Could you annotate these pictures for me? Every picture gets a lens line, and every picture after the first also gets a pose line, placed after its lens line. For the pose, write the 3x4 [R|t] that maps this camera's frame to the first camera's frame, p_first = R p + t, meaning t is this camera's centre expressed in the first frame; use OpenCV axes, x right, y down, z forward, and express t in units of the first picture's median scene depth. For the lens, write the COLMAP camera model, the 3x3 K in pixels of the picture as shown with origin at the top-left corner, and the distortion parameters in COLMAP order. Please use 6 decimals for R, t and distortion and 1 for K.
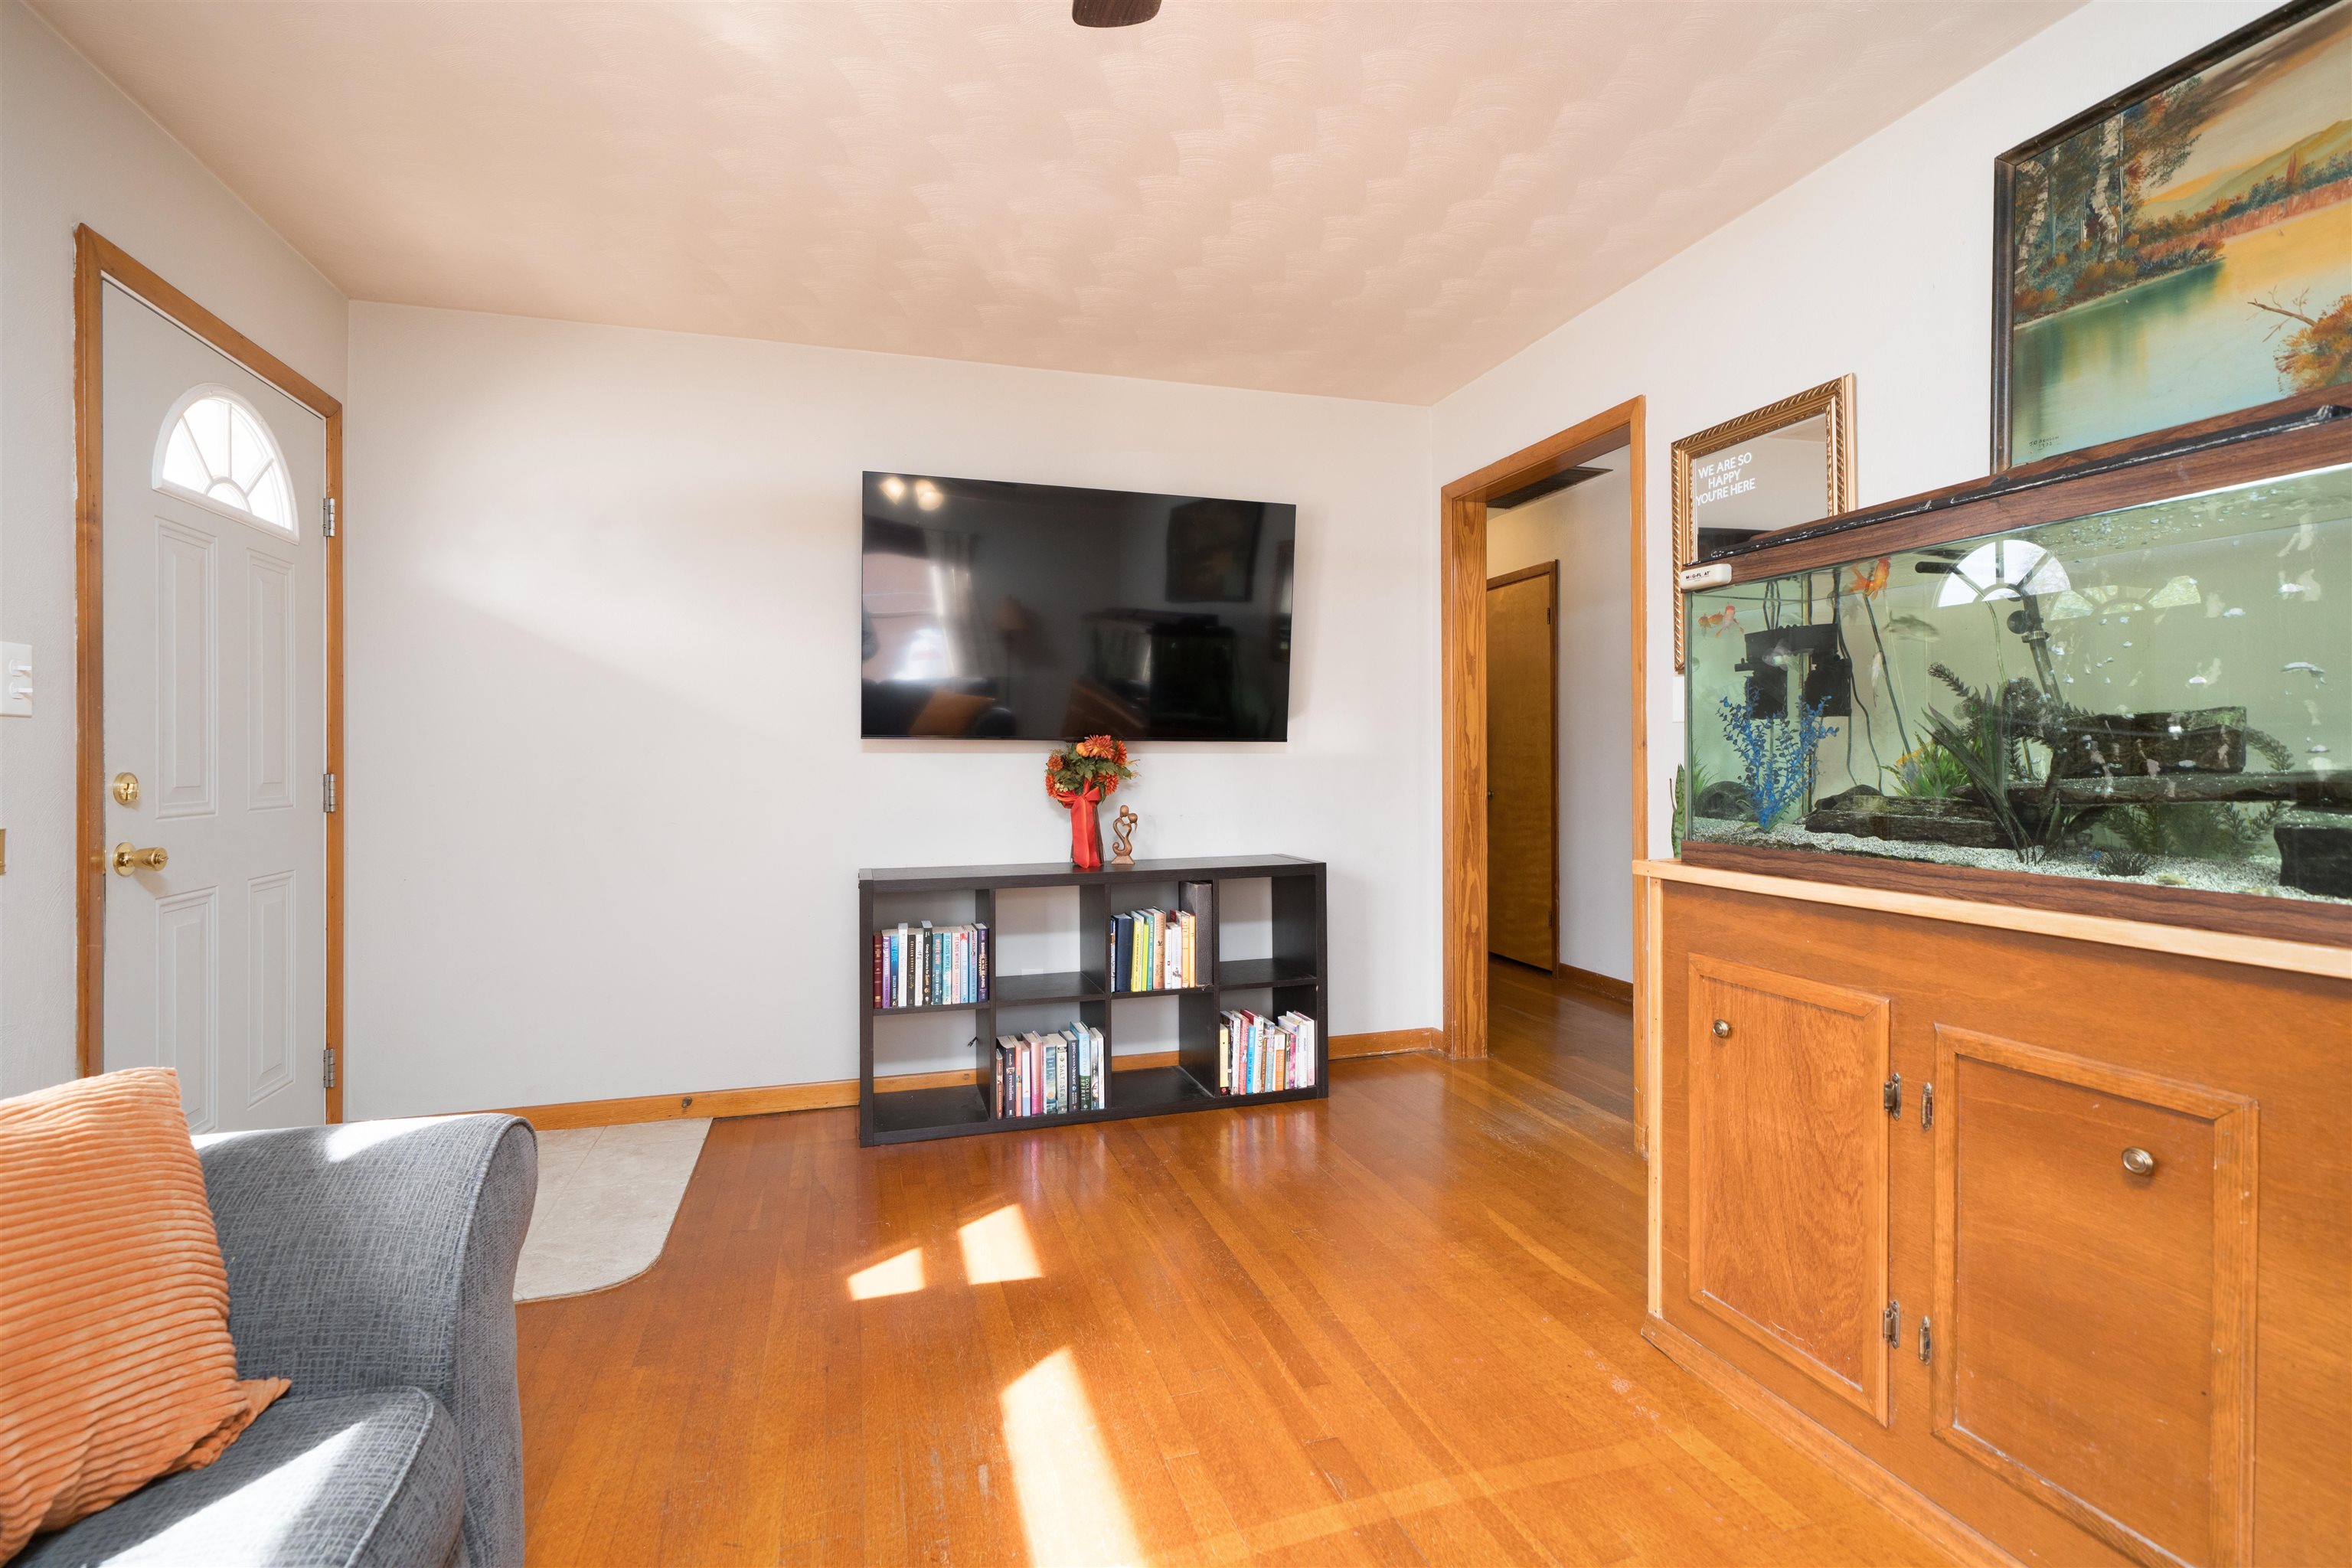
lens RADIAL K [[1056.4, 0, 1164.7], [0, 1056.4, 759.4], [0, 0, 1]] dist [0.000729, -0.000507]
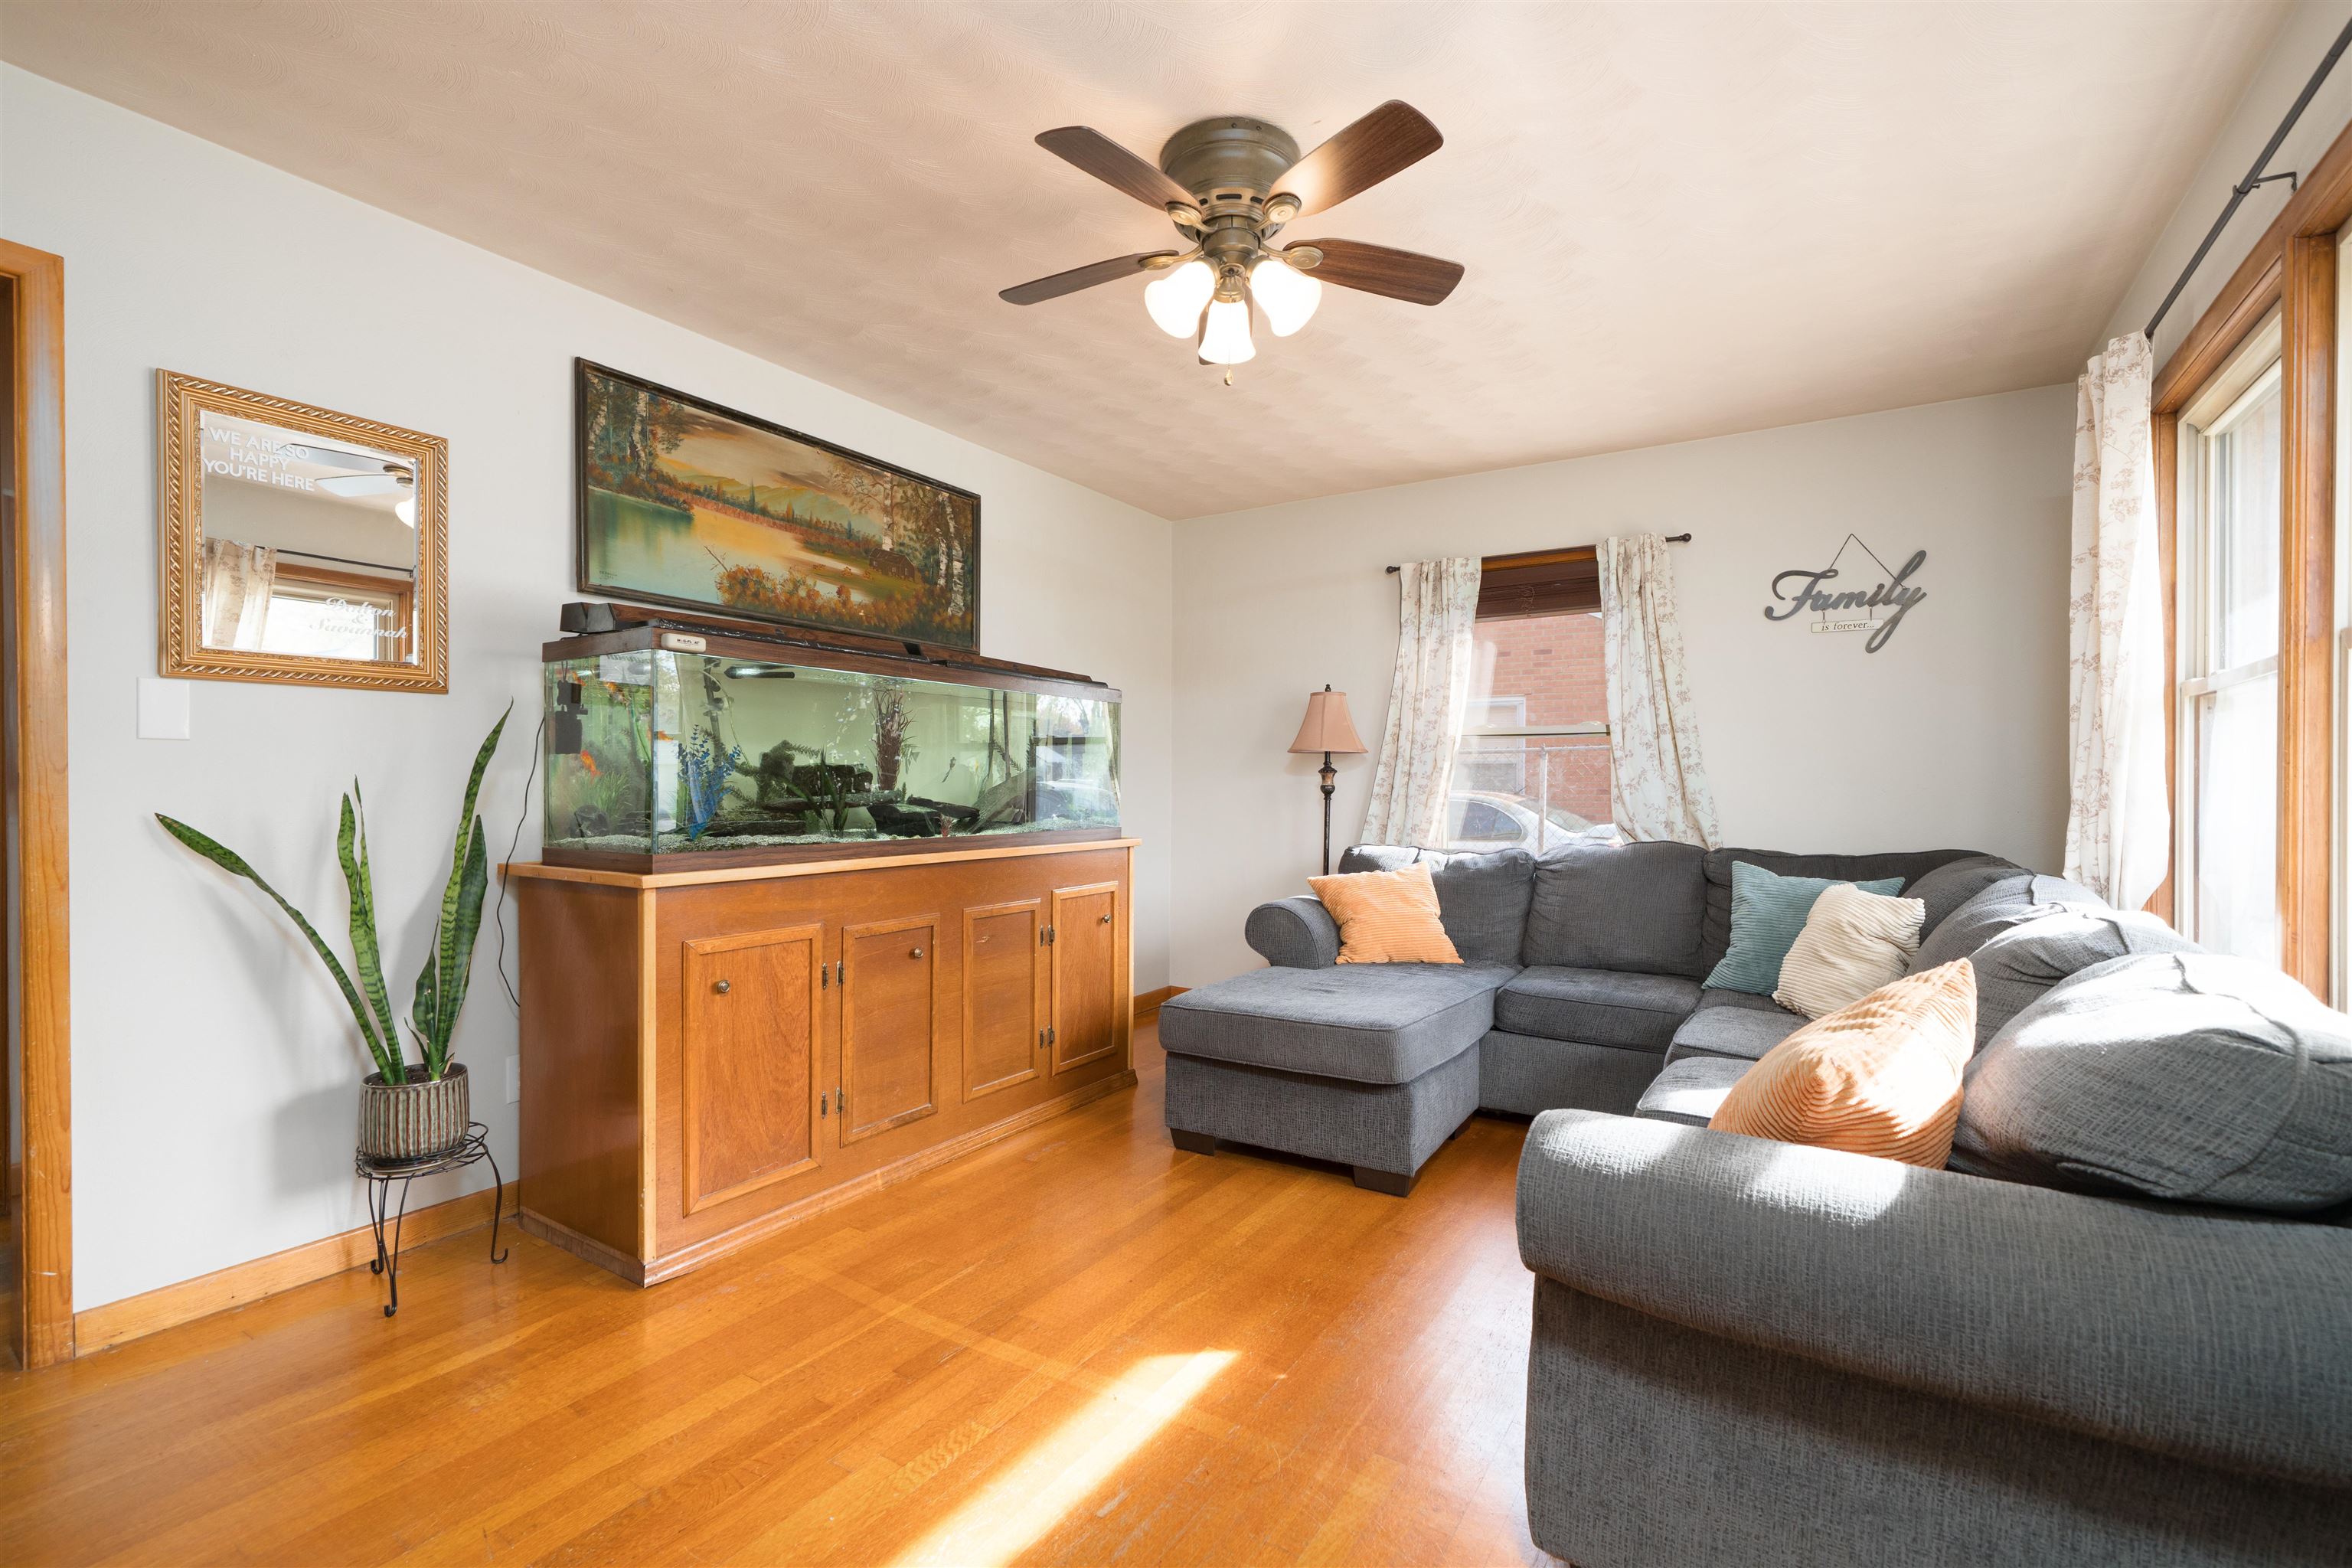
lens RADIAL K [[1056.4, 0, 1171.0], [0, 1056.4, 794.3], [0, 0, 1]] dist [0.000729, -0.000507]
pose [[-0.658466, -0.010542, 0.752537, -0.892174], [-0.002995, 0.999931, 0.011387, -0.008860], [-0.752605, 0.005244, -0.658452, 1.501879]]
